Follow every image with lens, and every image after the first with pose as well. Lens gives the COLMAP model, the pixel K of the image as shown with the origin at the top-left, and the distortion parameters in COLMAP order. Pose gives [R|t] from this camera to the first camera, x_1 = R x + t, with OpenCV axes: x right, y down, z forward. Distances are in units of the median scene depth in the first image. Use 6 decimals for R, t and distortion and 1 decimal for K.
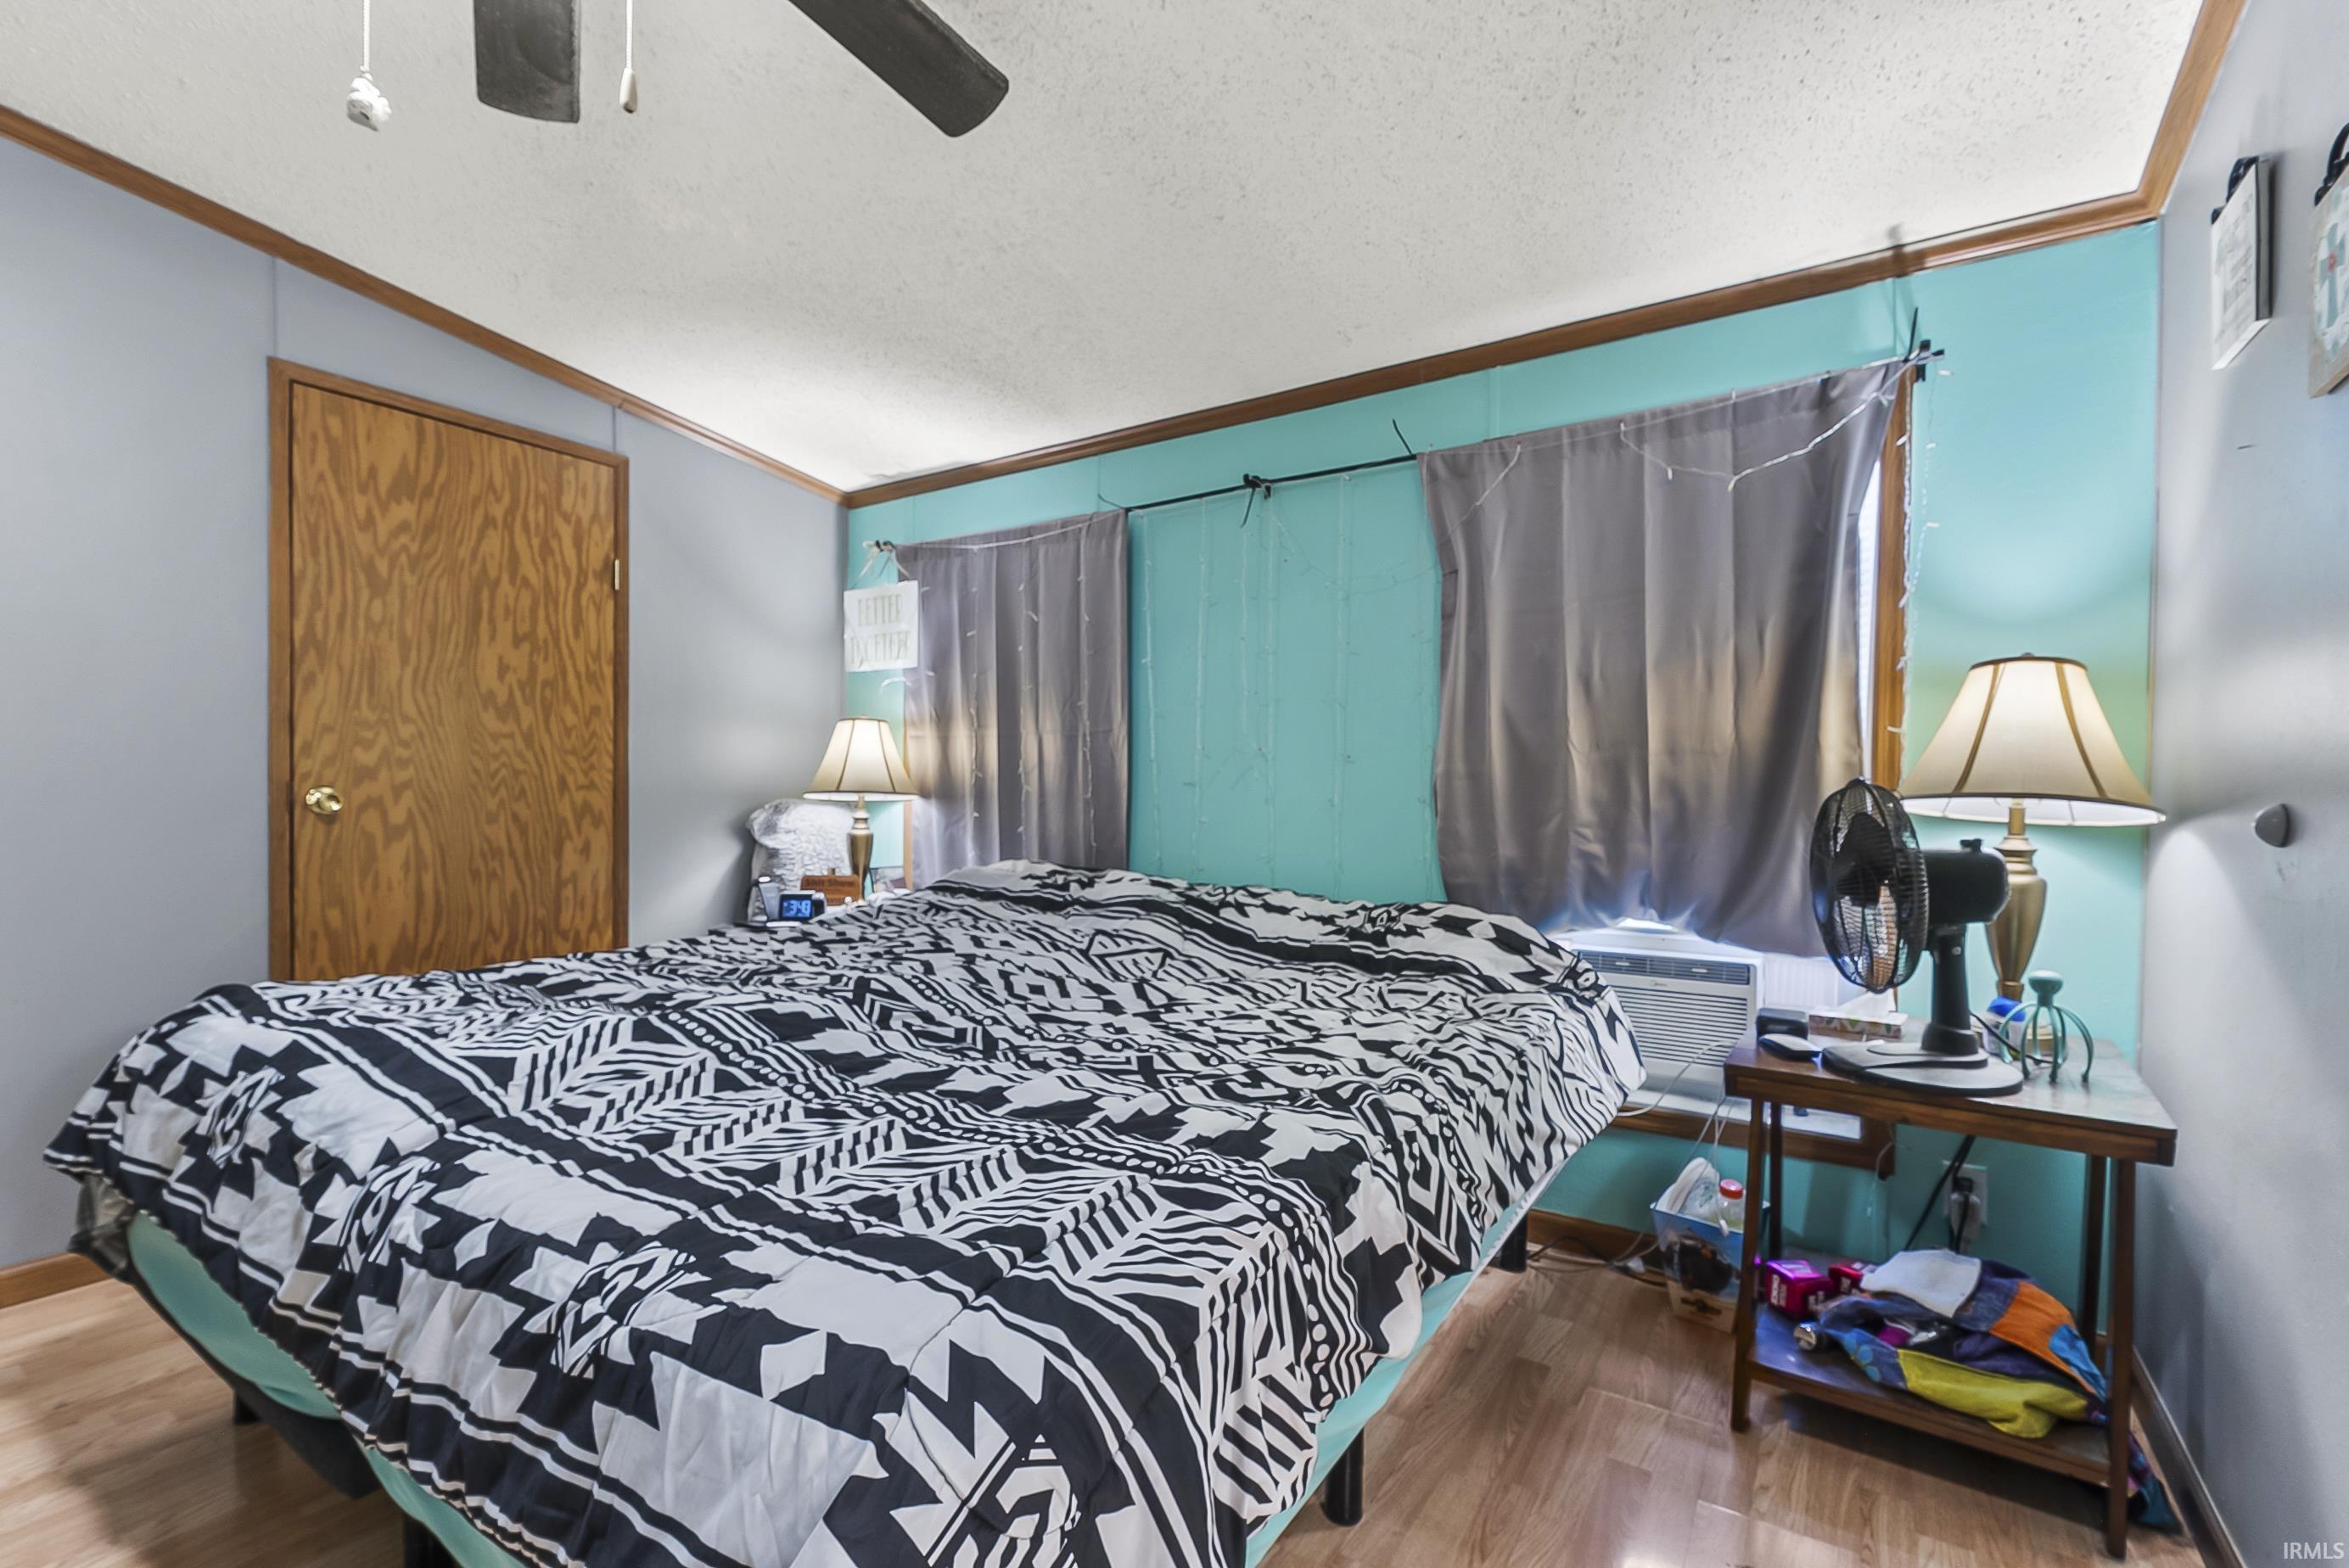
lens RADIAL K [[998.4, 0, 1174.5], [0, 998.4, 784.0], [0, 0, 1]] dist [0.001246, 0.000139]
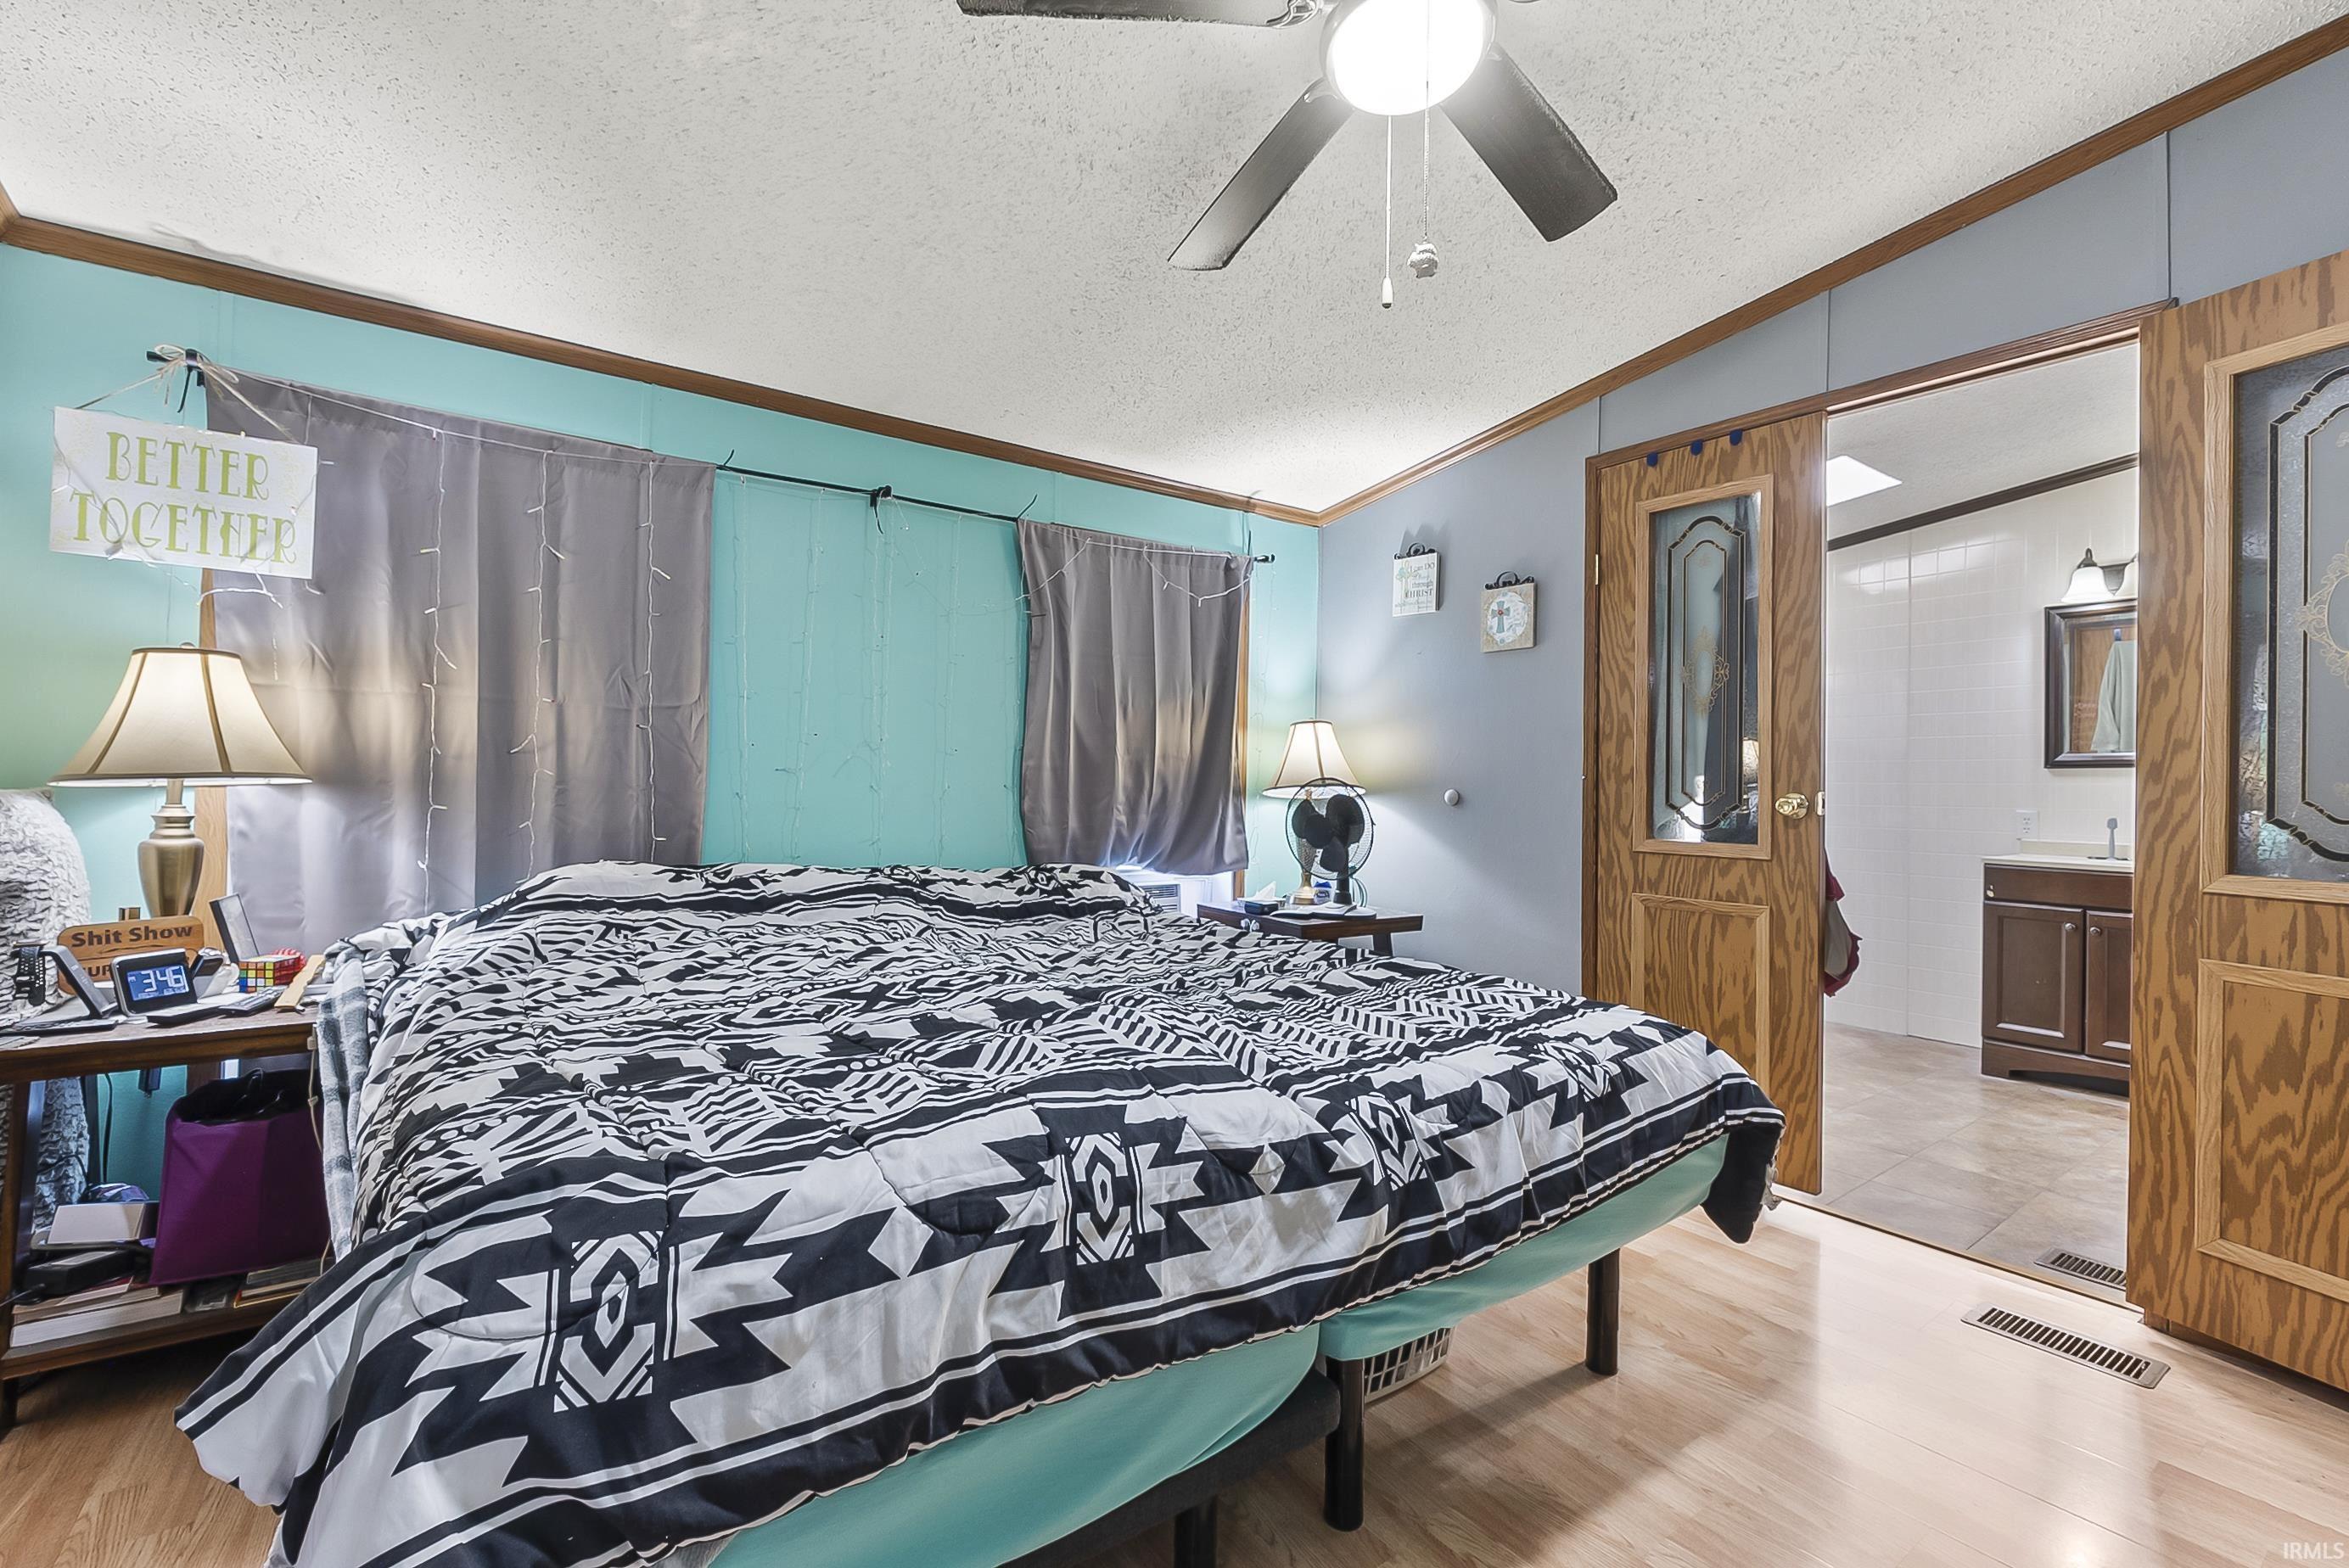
lens RADIAL K [[999.0, 0, 1174.5], [0, 999.0, 784.0], [0, 0, 1]] dist [-0.009416, 0.000111]
pose [[0.371999, 0.001207, 0.928232, -0.946357], [-0.015870, 0.999861, 0.005060, 0.002417], [-0.928097, -0.016613, 0.371967, 0.357205]]
